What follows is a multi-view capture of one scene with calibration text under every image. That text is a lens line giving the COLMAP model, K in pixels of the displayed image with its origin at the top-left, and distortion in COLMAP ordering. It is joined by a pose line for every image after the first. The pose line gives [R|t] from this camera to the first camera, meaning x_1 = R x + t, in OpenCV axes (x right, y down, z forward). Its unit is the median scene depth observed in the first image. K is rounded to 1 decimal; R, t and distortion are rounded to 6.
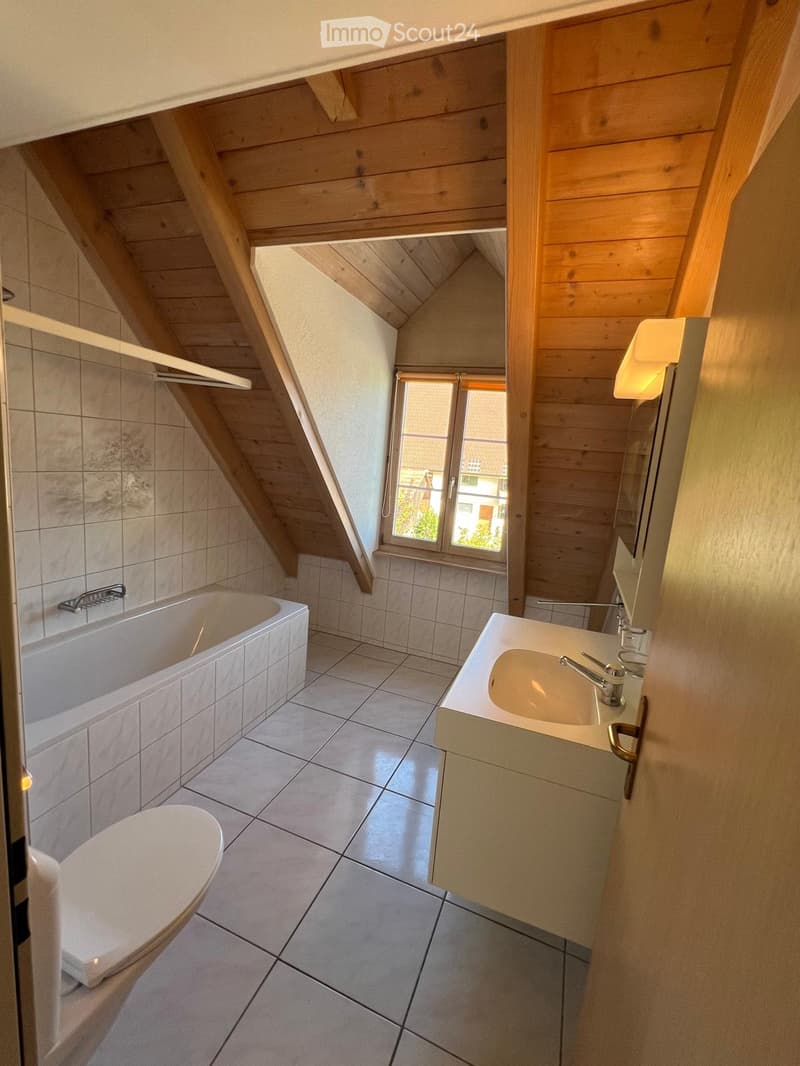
lens RADIAL K [[466.0, 0, 399.8], [0, 466.0, 531.7], [0, 0, 1]] dist [0.001397, 0.000164]
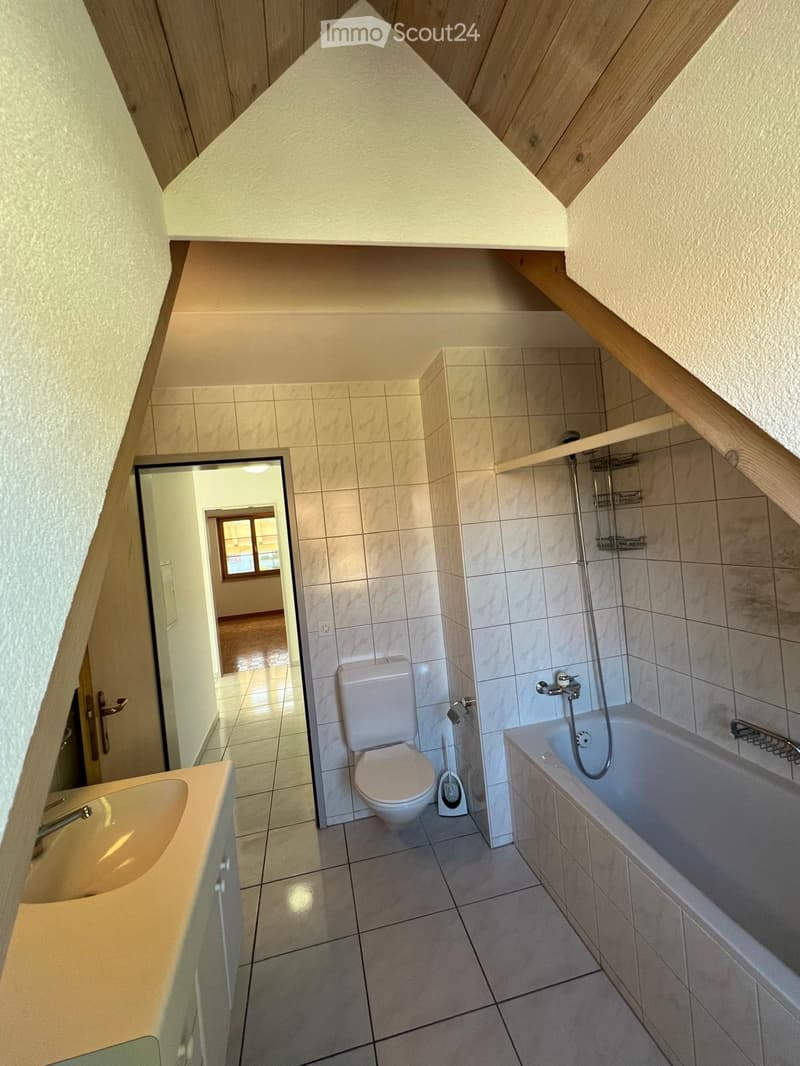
lens RADIAL K [[466.0, 0, 403.6], [0, 466.0, 528.6], [0, 0, 1]] dist [0.001397, 0.000164]
pose [[-0.832783, 0.005255, -0.553574, 0.221413], [-0.059791, 0.993252, 0.099376, -0.225805], [0.550361, 0.115858, -0.826849, 1.261471]]
